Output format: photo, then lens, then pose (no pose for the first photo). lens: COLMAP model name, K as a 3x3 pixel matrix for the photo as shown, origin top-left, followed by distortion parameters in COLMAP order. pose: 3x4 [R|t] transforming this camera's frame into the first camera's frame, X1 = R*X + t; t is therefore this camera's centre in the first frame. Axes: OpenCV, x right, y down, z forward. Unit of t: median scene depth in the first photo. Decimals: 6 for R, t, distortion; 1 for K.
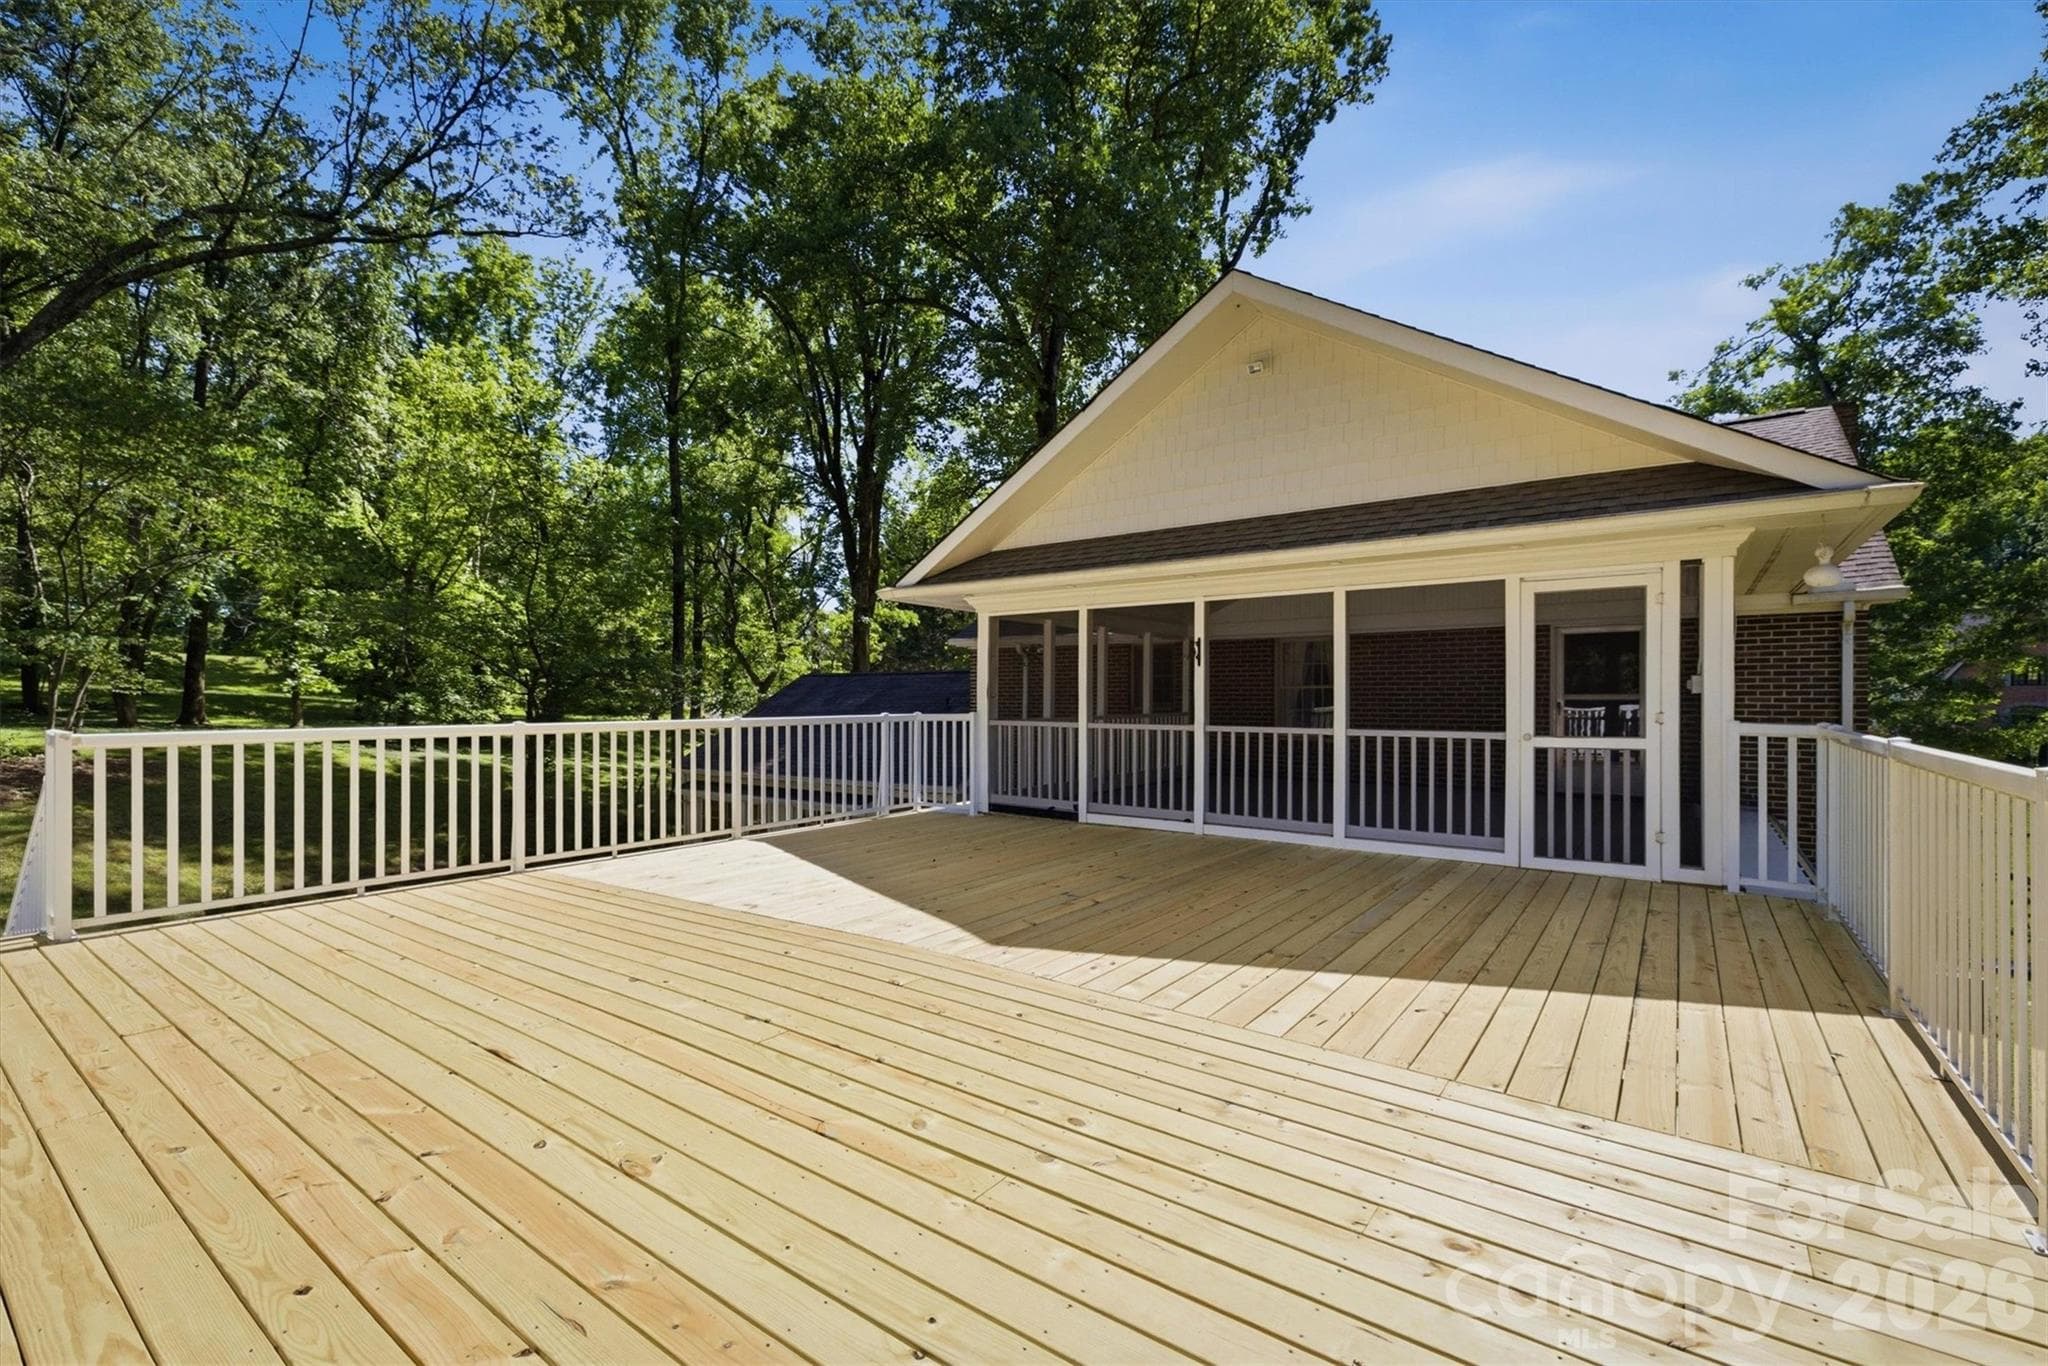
lens RADIAL K [[883.5, 0, 1016.5], [0, 883.5, 691.0], [0, 0, 1]] dist [0.015478, 0.000794]
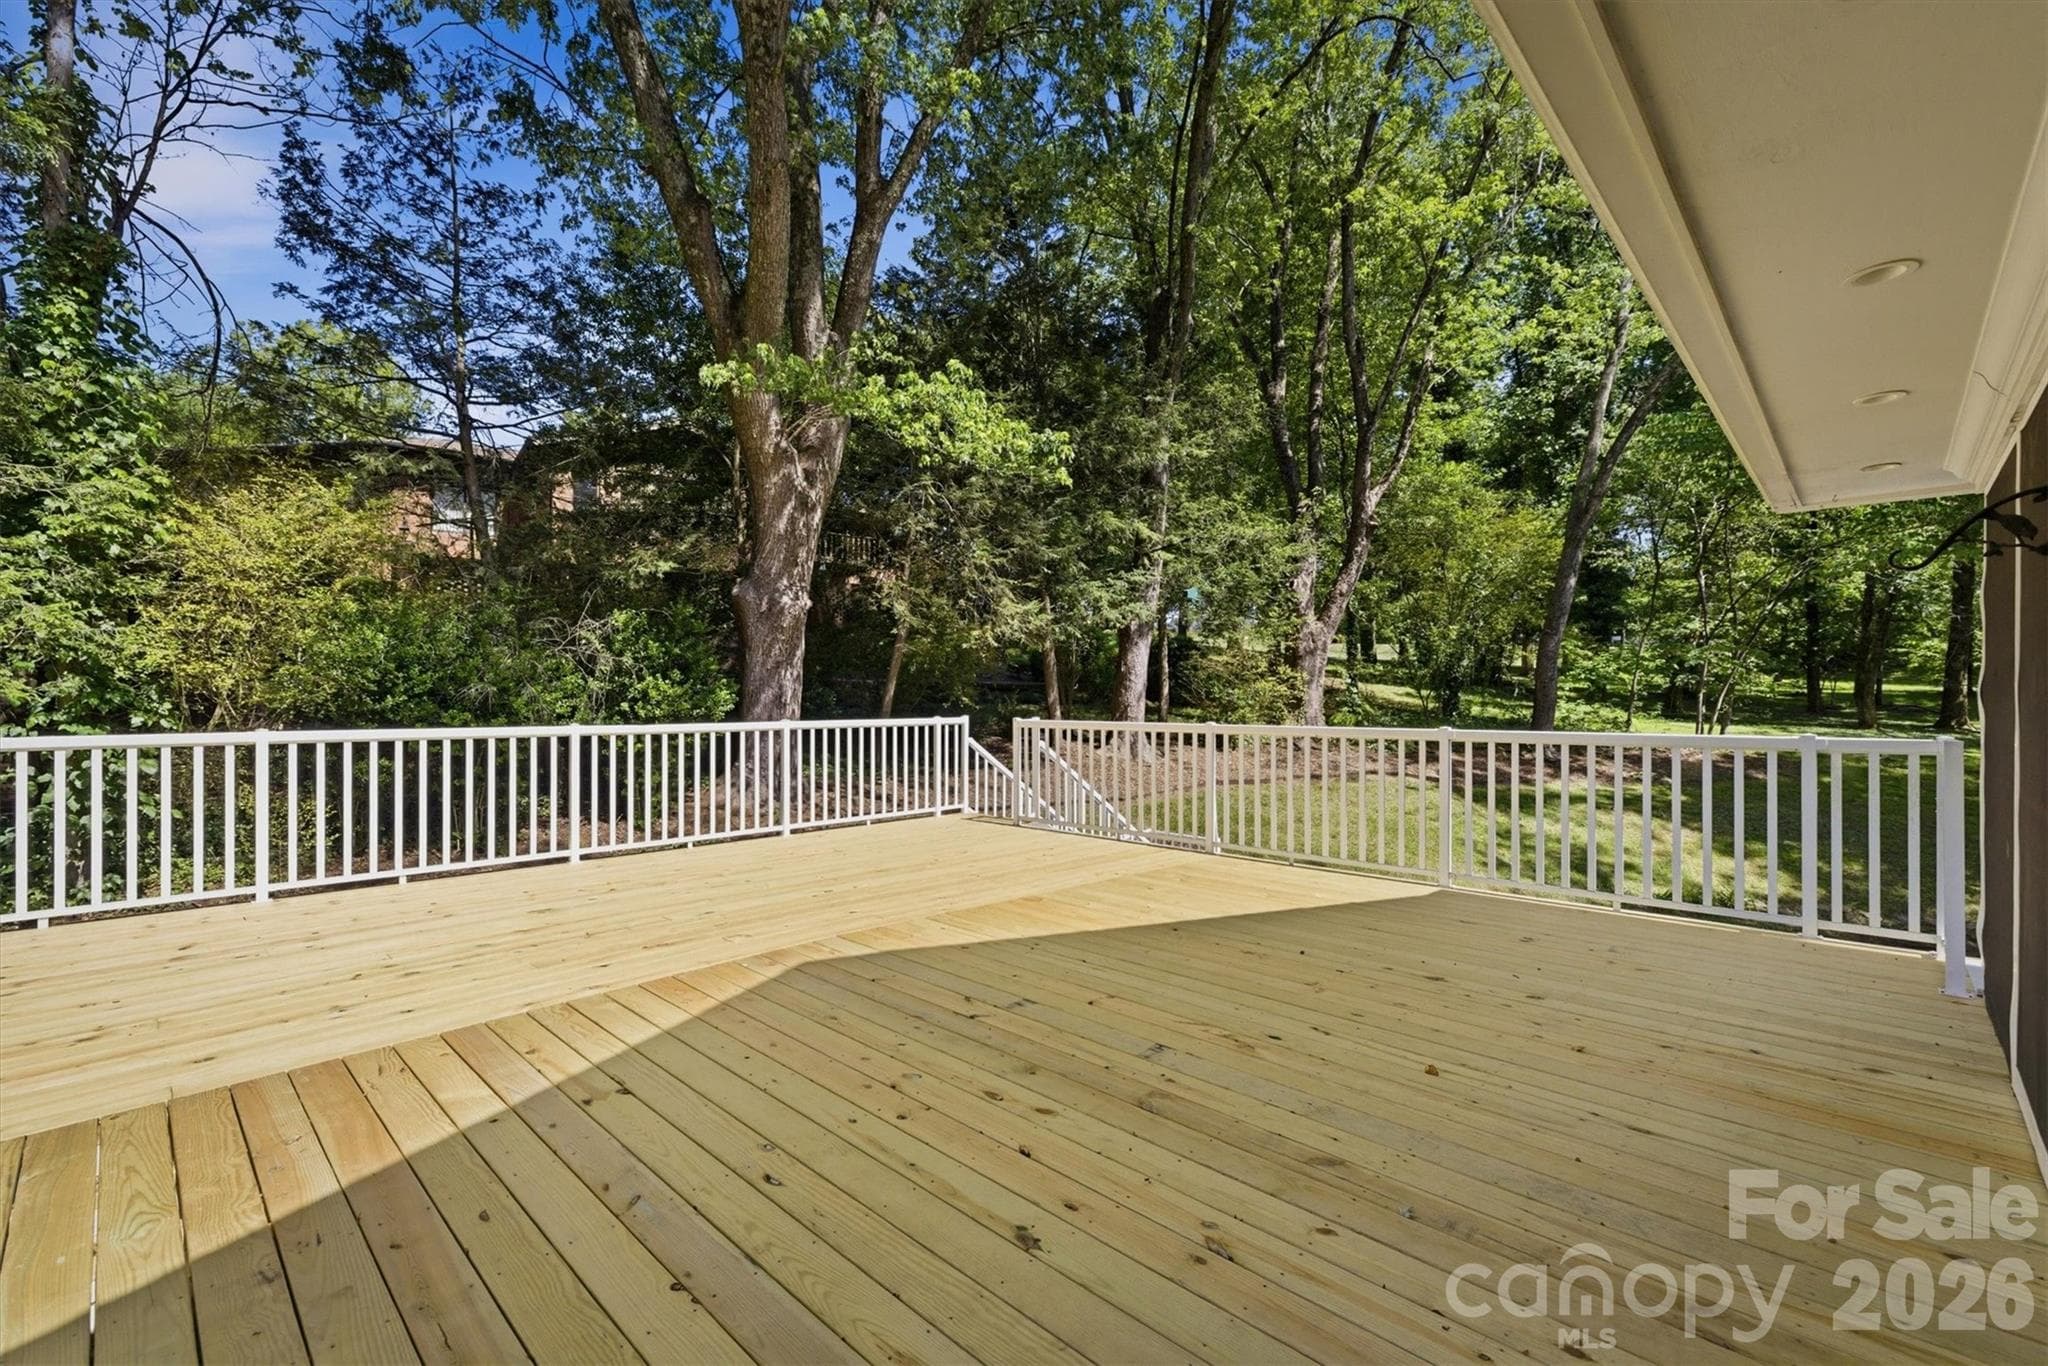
lens RADIAL K [[883.5, 0, 1036.1], [0, 883.5, 690.2], [0, 0, 1]] dist [0.015478, 0.000794]
pose [[-0.128240, -0.005700, -0.991727, 0.849780], [0.010274, 0.999922, -0.007076, 0.002840], [0.991690, -0.011096, -0.128171, 1.305743]]
